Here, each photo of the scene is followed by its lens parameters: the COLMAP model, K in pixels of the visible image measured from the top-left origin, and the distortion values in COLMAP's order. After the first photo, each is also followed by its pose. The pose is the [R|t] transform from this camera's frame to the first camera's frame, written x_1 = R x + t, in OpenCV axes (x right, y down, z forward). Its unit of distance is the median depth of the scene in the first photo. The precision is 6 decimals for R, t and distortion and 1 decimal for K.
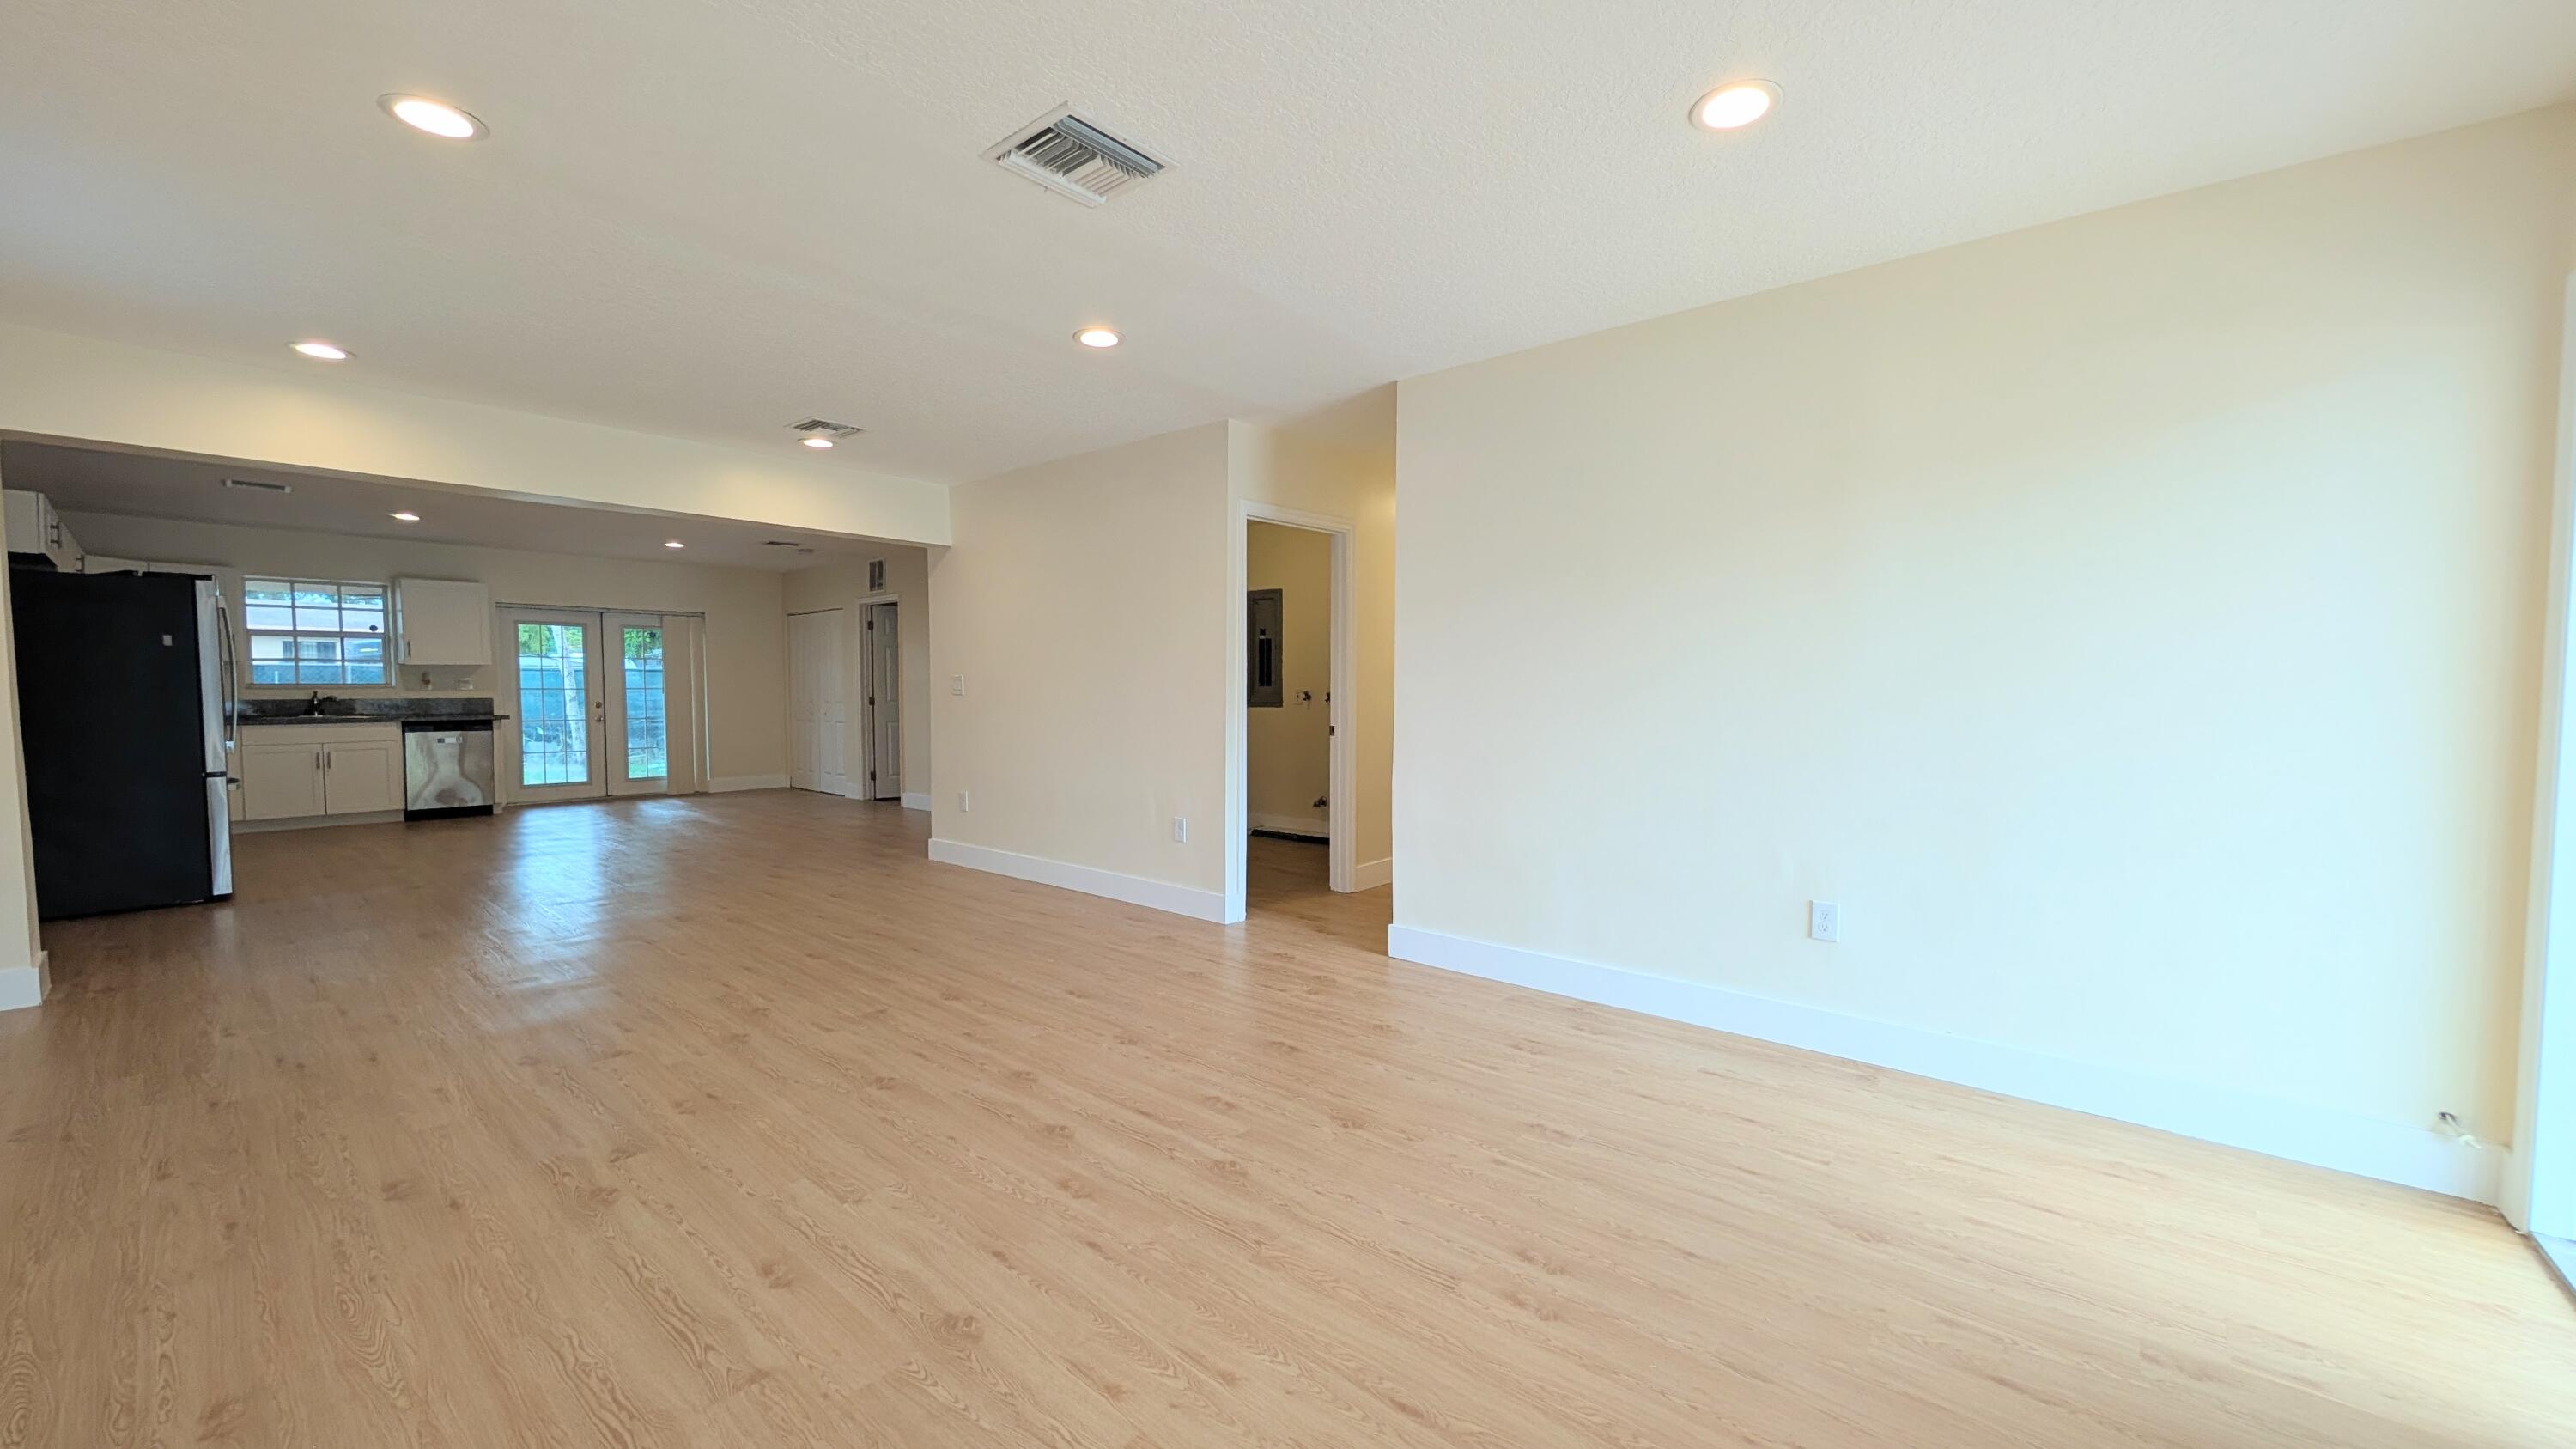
lens RADIAL K [[968.7, 0, 1288.0], [0, 968.7, 724.5], [0, 0, 1]] dist [0.000486, 0.000100]
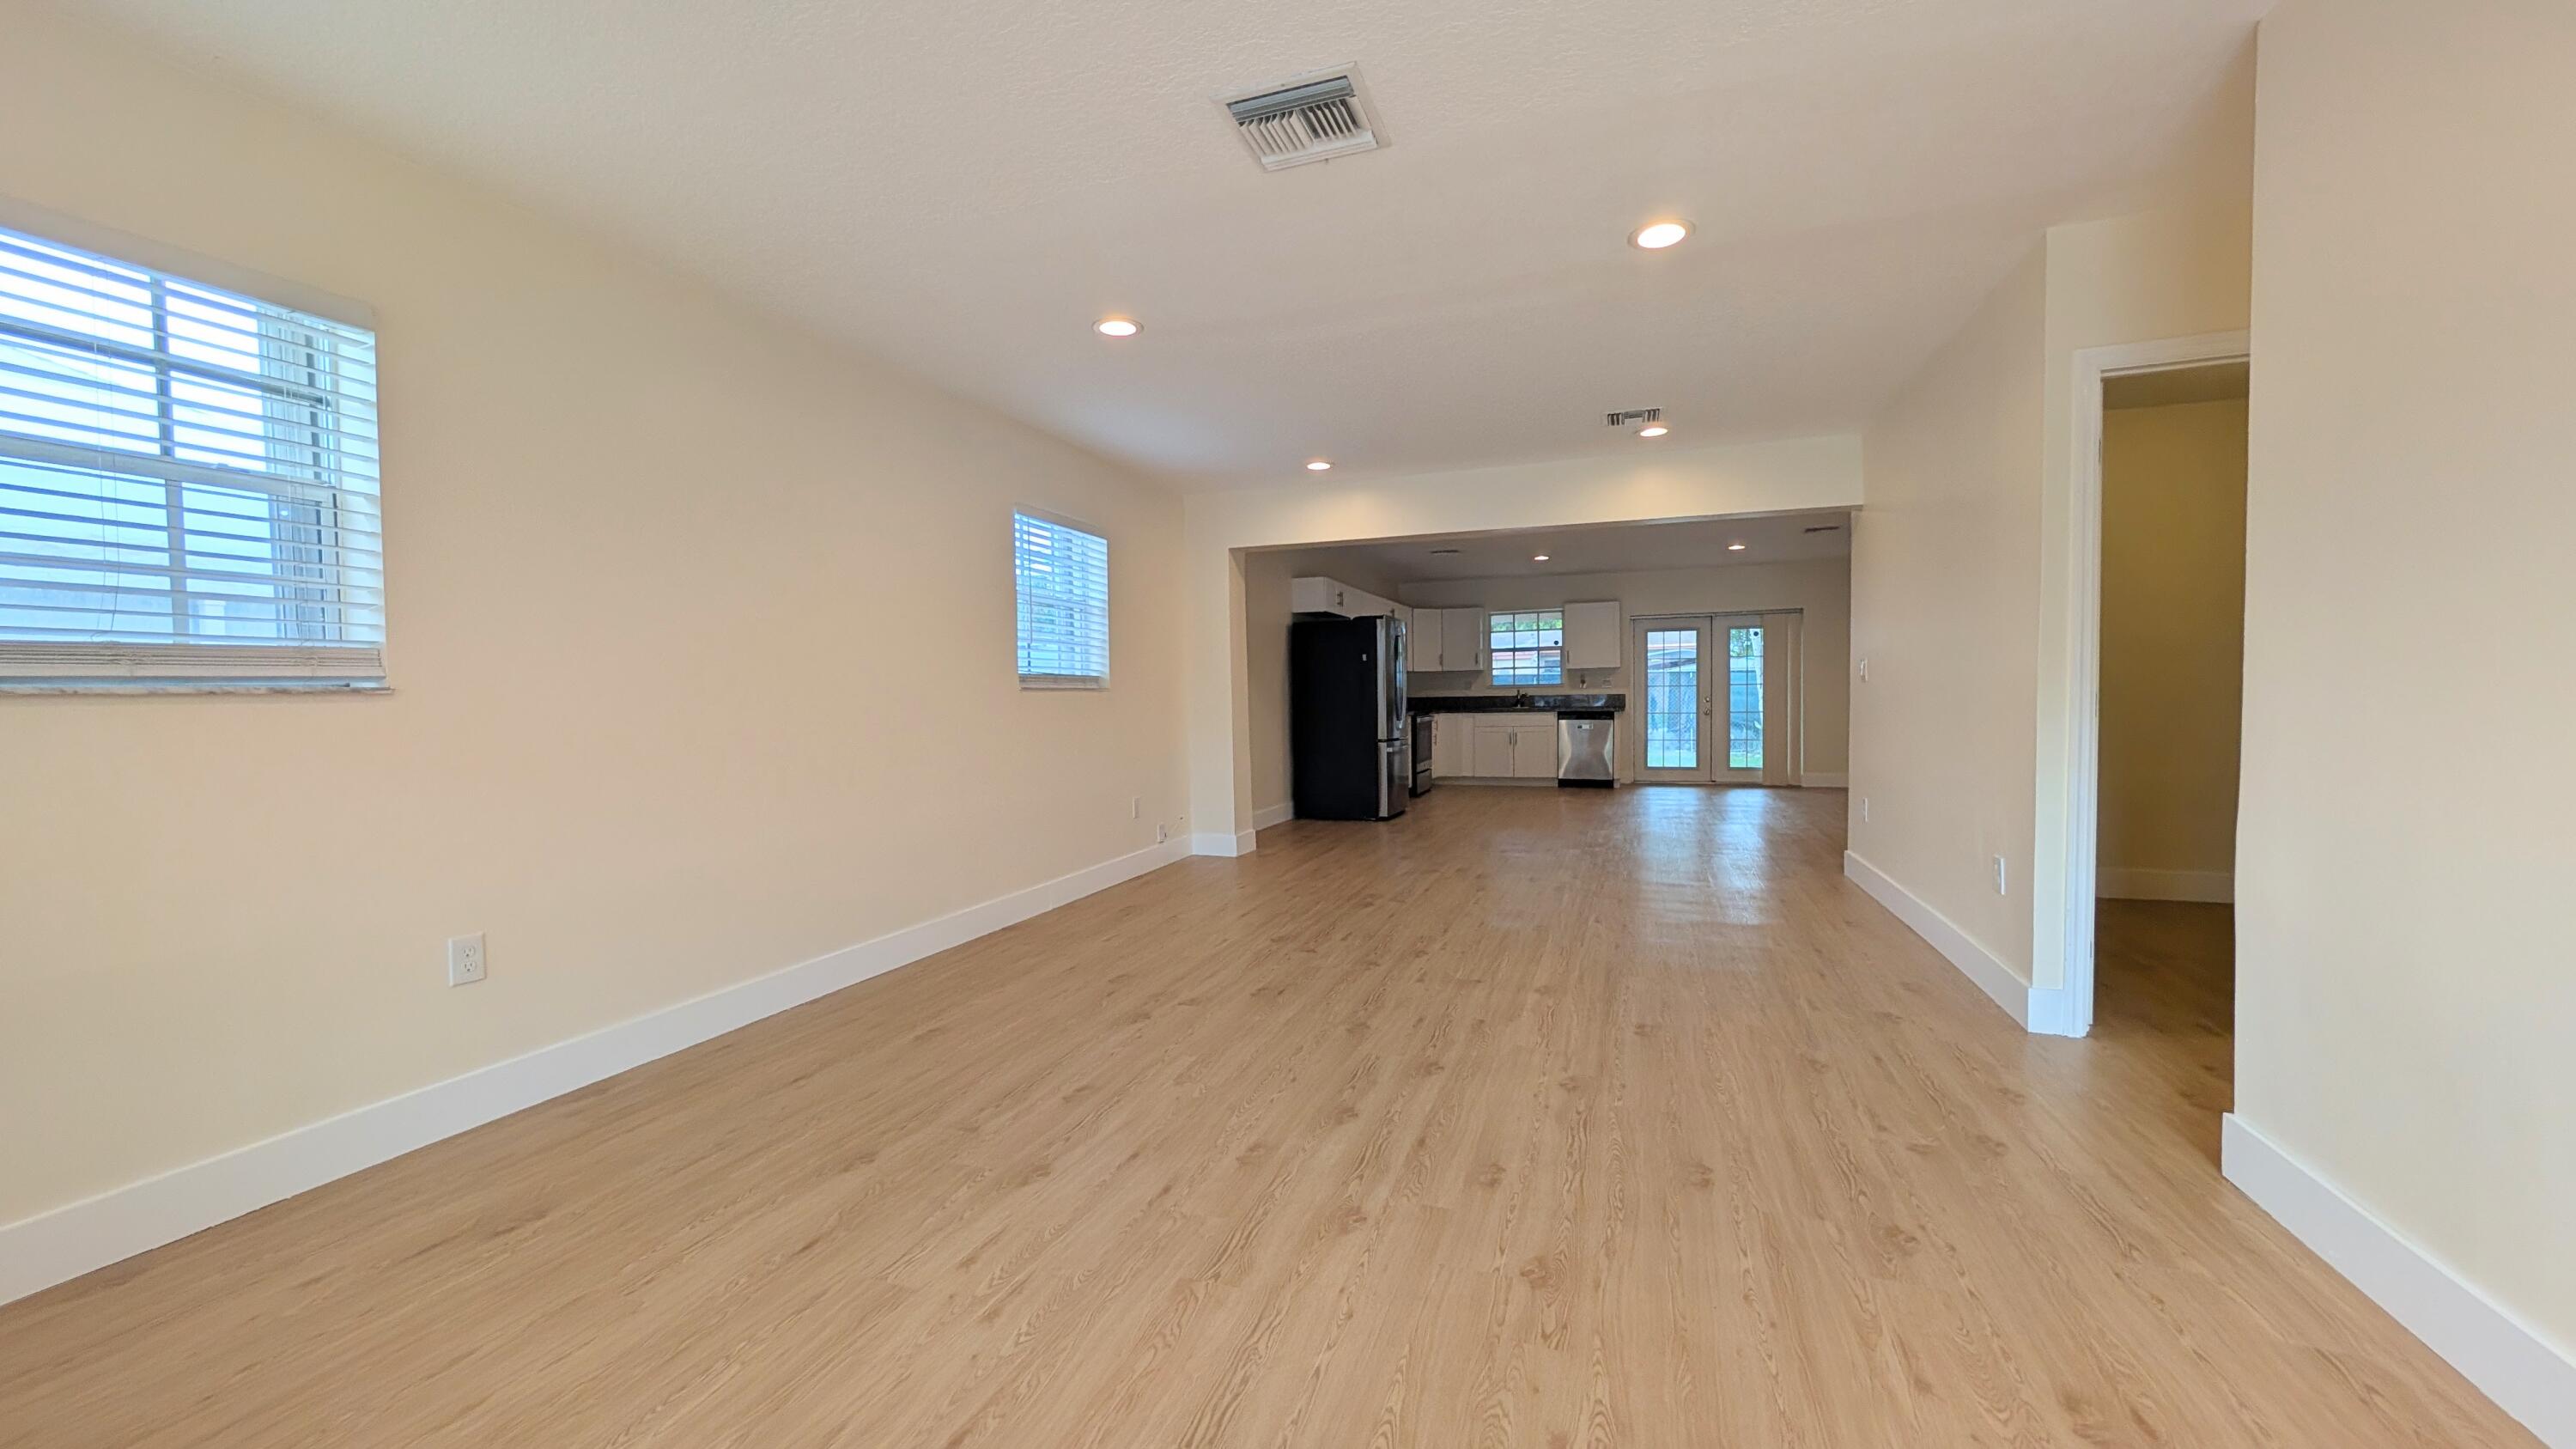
lens RADIAL K [[968.7, 0, 1288.0], [0, 968.7, 724.5], [0, 0, 1]] dist [0.000486, 0.000100]
pose [[0.357590, 0.020973, -0.933643, 0.350344], [-0.021360, 0.999670, 0.014275, 0.006358], [0.933635, 0.014838, 0.357920, 0.317468]]
